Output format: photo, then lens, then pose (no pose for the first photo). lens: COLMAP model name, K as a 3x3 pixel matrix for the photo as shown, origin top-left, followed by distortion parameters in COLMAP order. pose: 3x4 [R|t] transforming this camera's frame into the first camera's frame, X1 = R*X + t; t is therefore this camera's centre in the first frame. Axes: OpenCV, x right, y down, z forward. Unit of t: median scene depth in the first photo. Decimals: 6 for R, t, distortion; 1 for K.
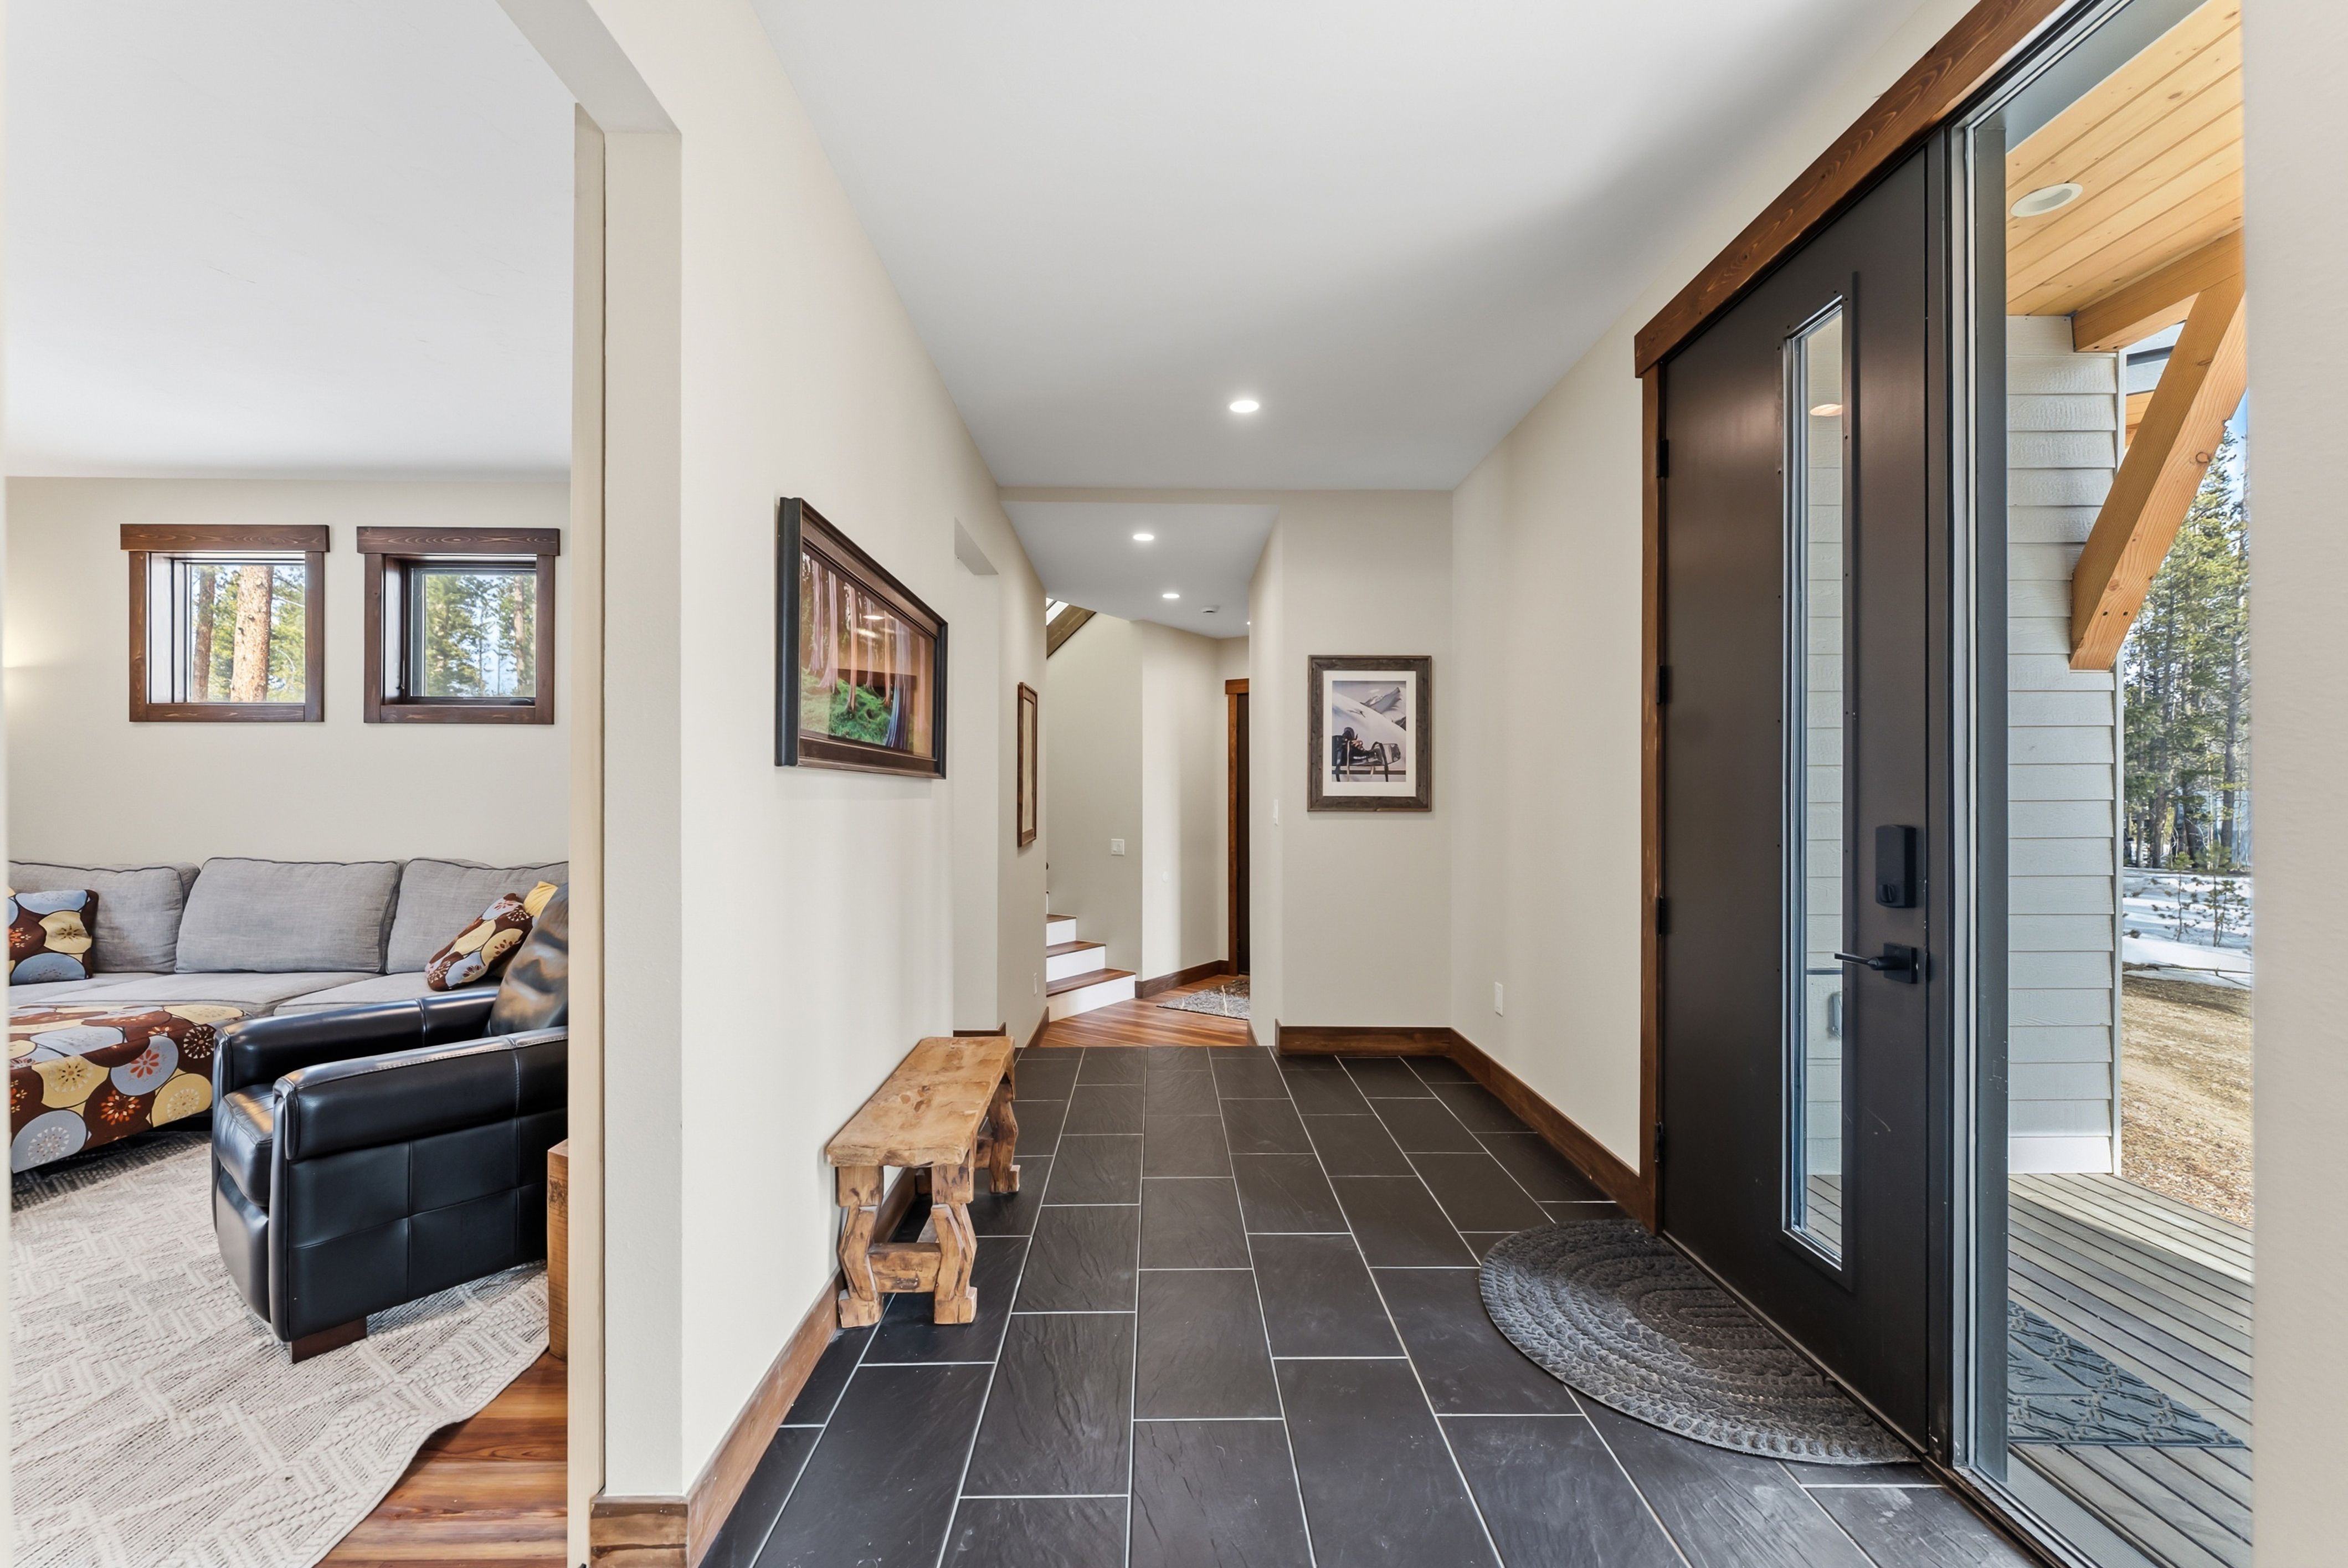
lens RADIAL K [[956.9, 0, 1170.2], [0, 956.9, 783.1], [0, 0, 1]] dist [-0.000445, -0.000069]
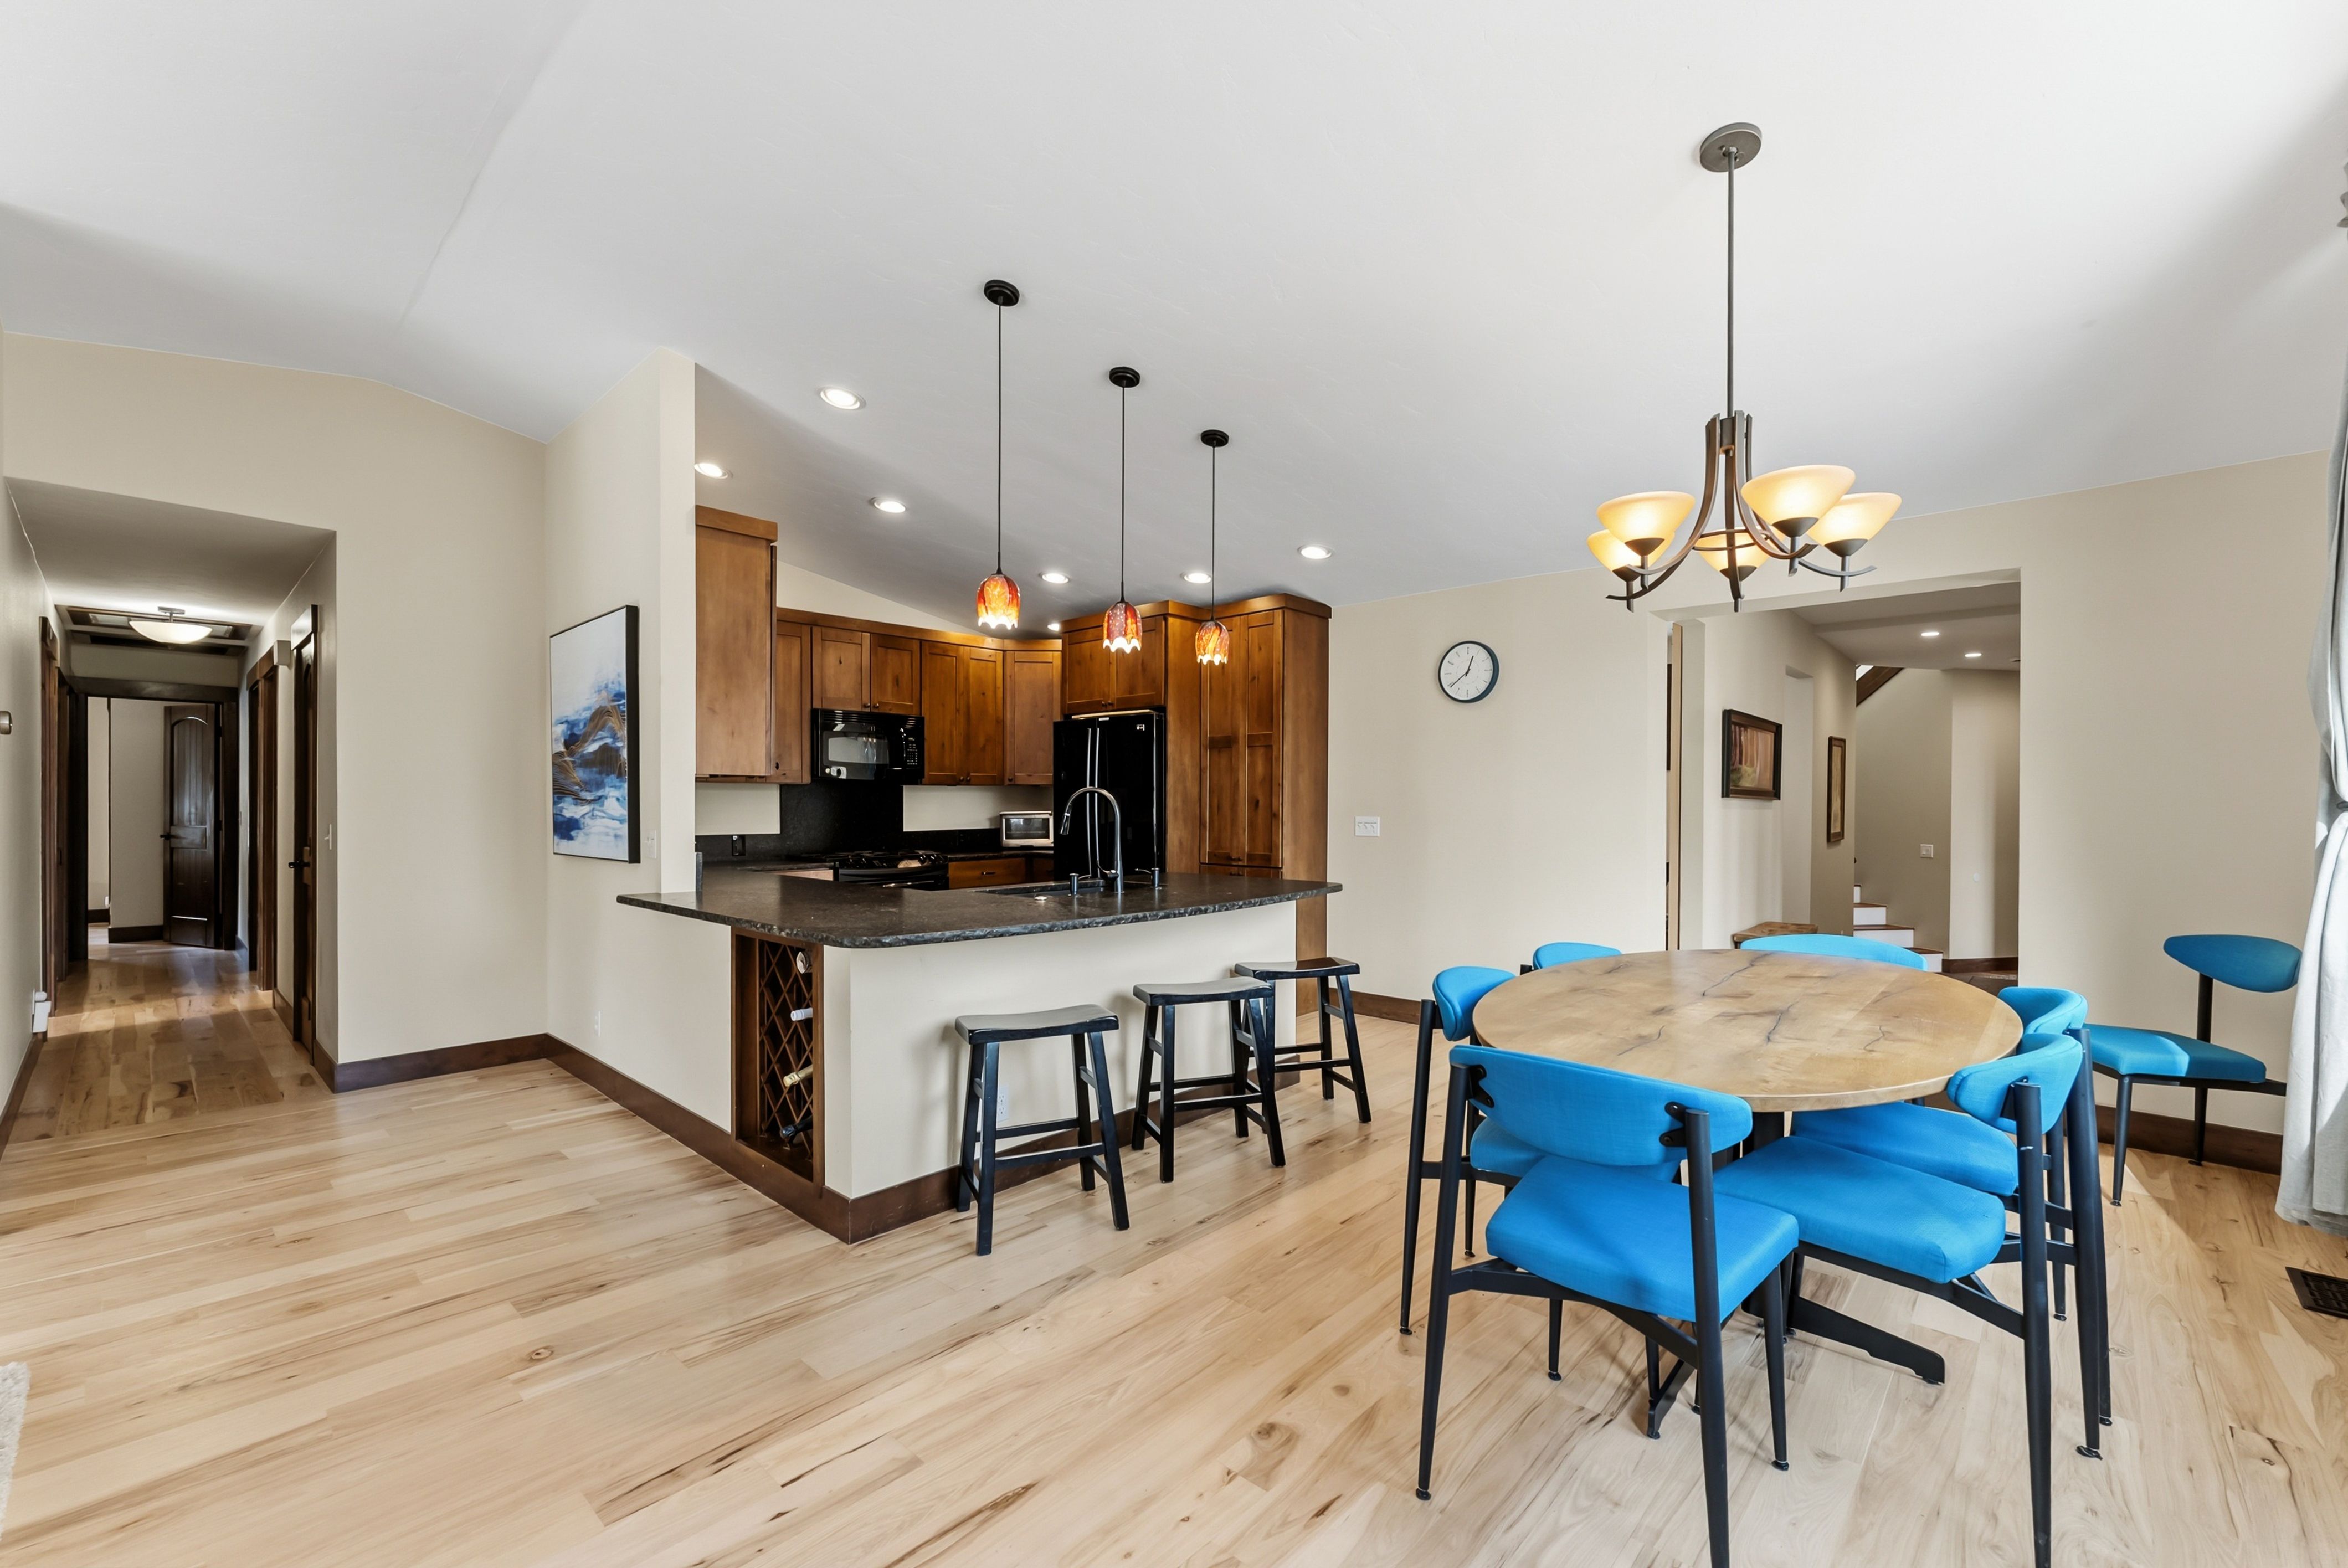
lens RADIAL K [[956.9, 0, 1176.9], [0, 956.9, 793.6], [0, 0, 1]] dist [-0.000445, -0.000069]
pose [[0.720270, -0.003026, -0.693688, 0.132765], [0.001662, 0.999995, -0.002637, -0.009056], [0.693692, 0.000747, 0.720271, -0.722689]]
